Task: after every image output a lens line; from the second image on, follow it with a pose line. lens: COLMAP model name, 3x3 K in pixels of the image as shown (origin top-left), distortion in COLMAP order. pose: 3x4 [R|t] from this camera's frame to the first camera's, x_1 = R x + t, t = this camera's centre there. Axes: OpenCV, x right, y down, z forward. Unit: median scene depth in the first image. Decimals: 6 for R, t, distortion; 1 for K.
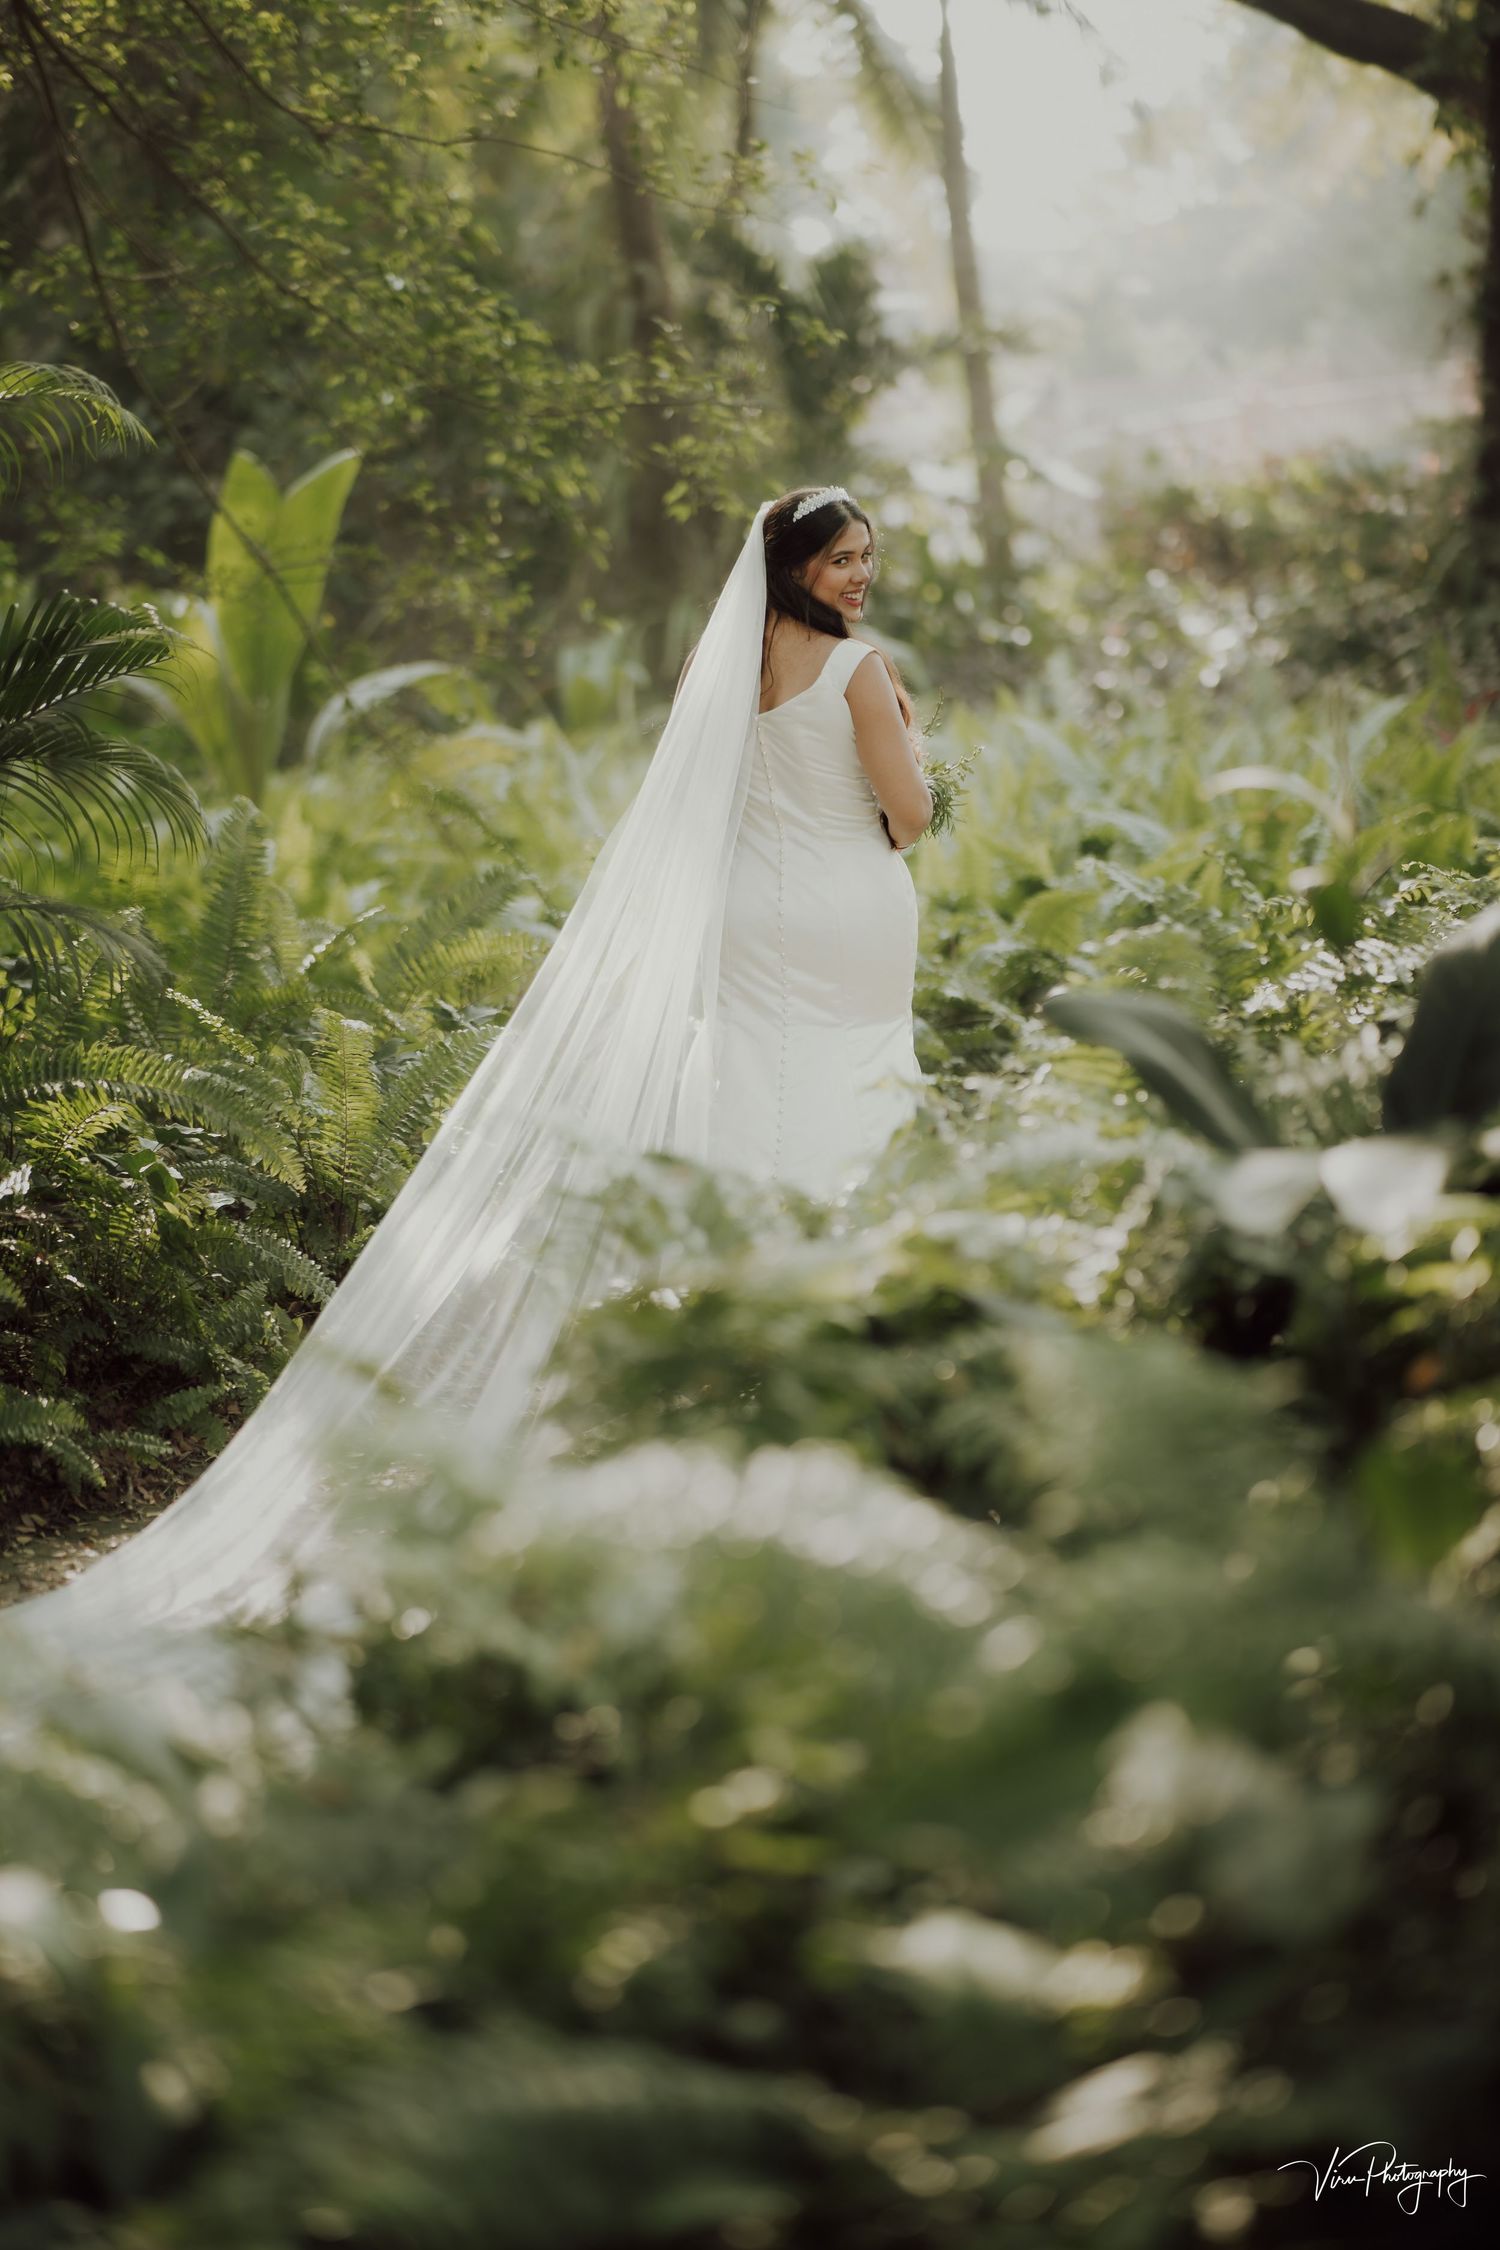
lens RADIAL K [[5496.2, 0, 750.0], [0, 5496.2, 1125.0], [0, 0, 1]] dist [-0.052411, 5.732869]
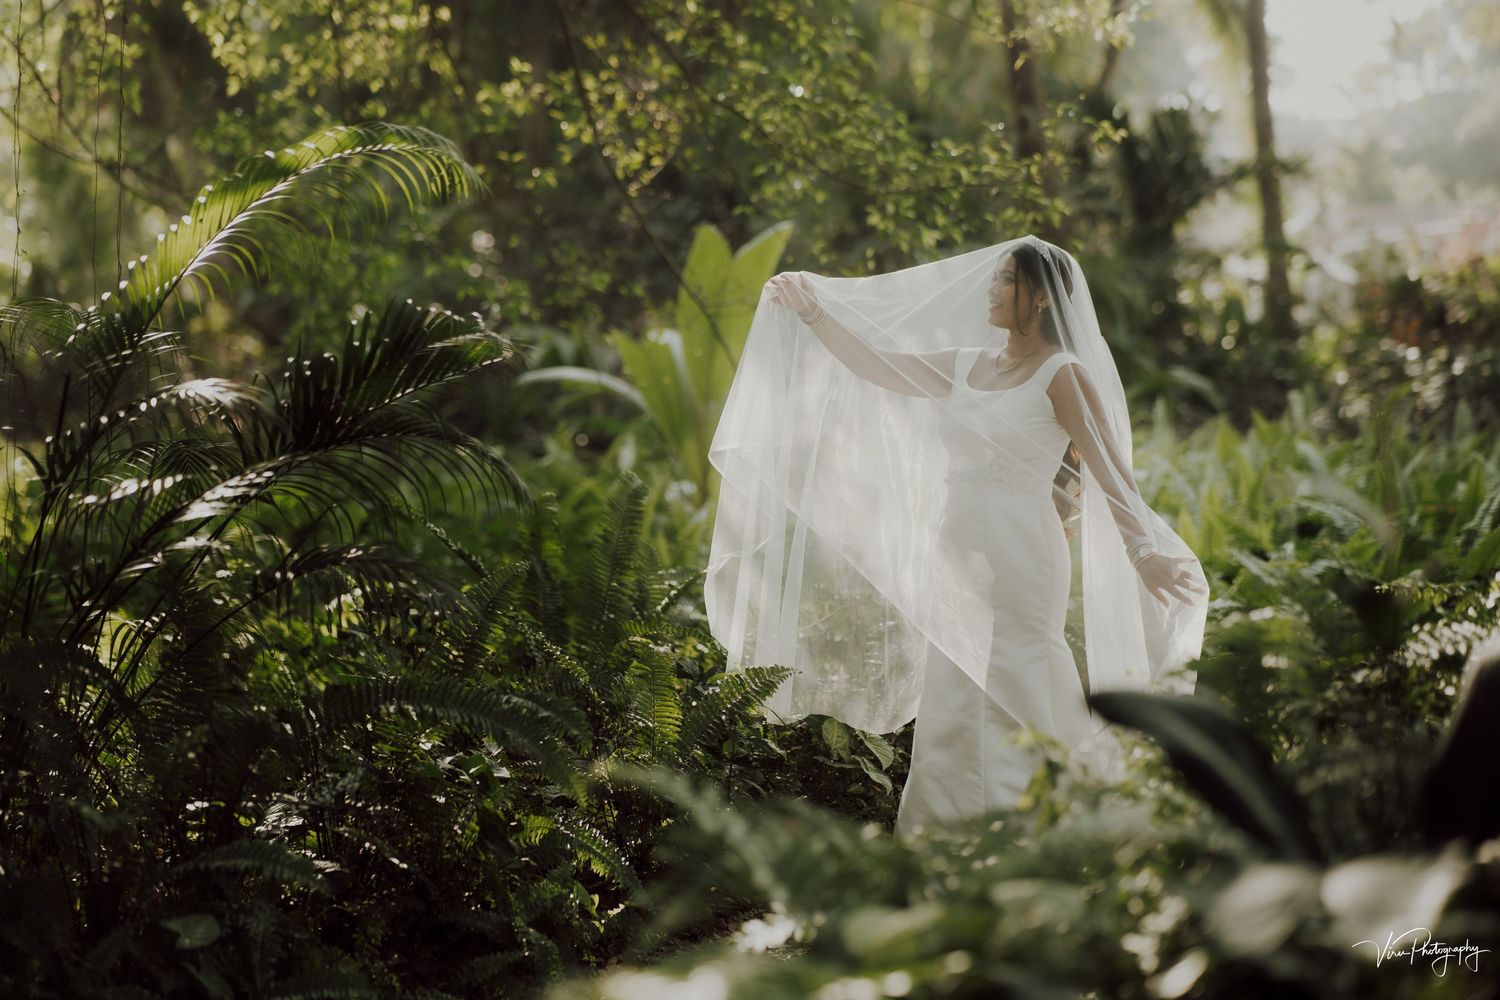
lens RADIAL K [[3733.6, 0, 750.0], [0, 3733.6, 500.0], [0, 0, 1]] dist [-0.454895, 6.207099]
pose [[0.994326, 0.028817, -0.102401, 0.009131], [-0.034396, 0.997995, -0.053137, -0.002723], [0.100665, 0.056358, 0.993323, 0.050539]]
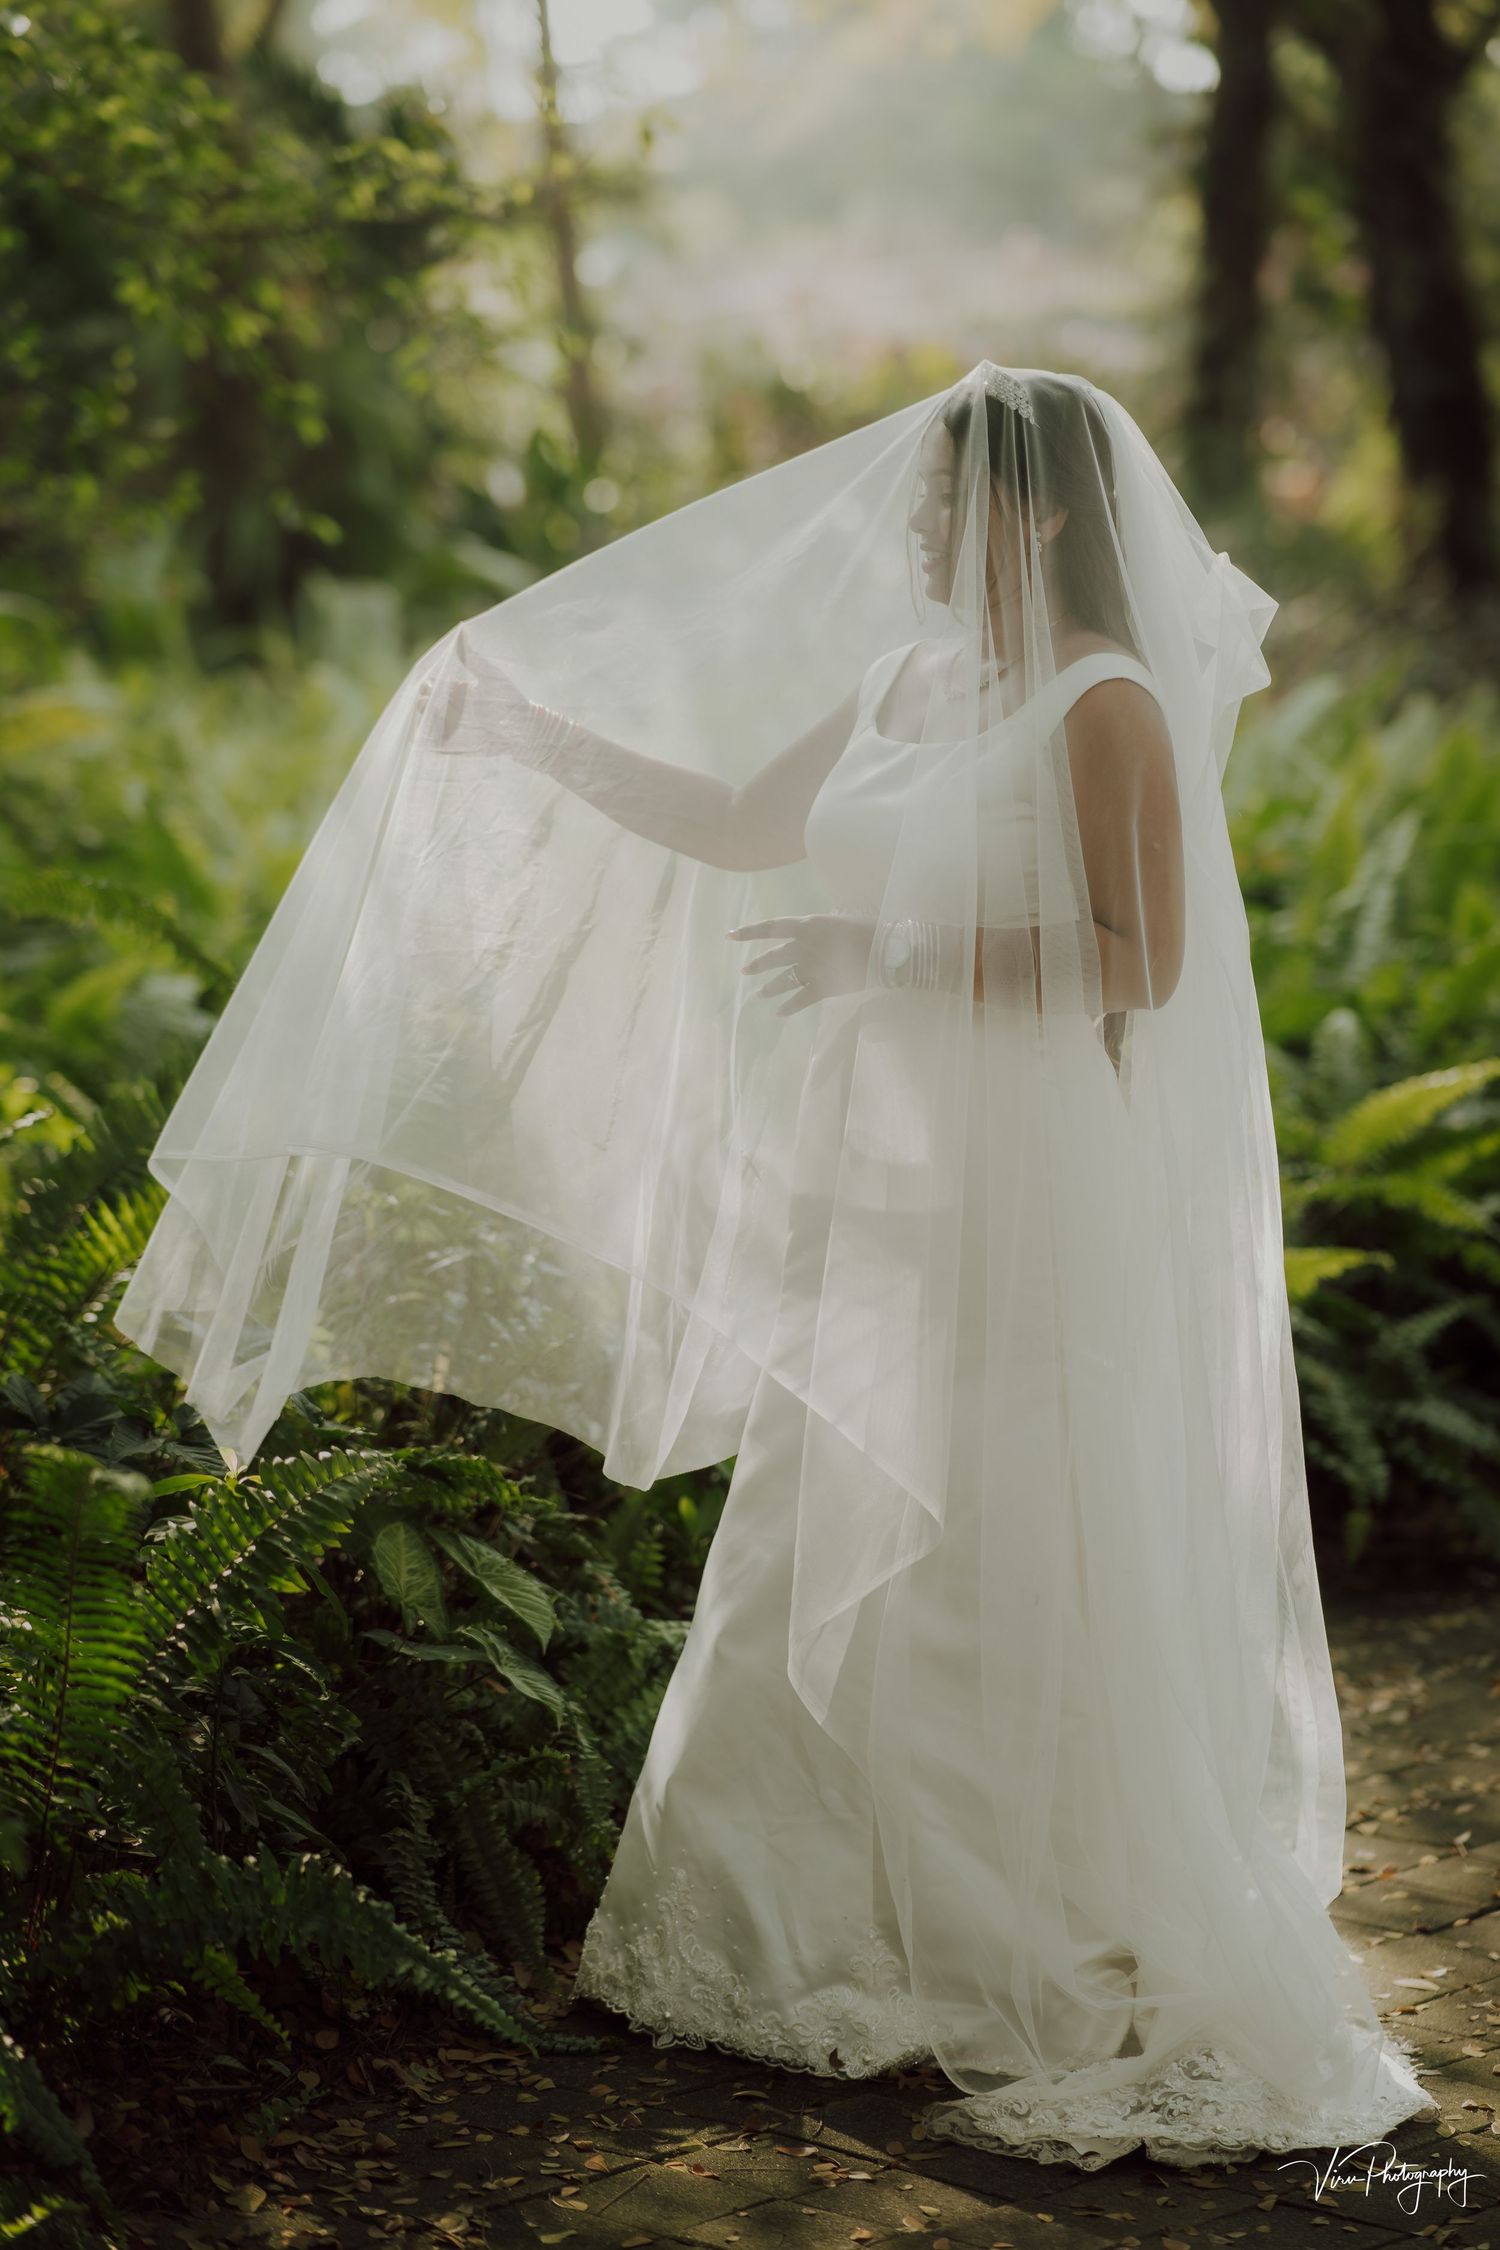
lens RADIAL K [[5600.4, 0, 750.0], [0, 5600.4, 1125.0], [0, 0, 1]] dist [-0.454895, 6.207099]
pose [[0.994769, 0.011248, 0.101531, -0.017990], [-0.013259, 0.999729, 0.019158, -0.016518], [-0.101288, -0.020404, 0.994648, 0.151293]]
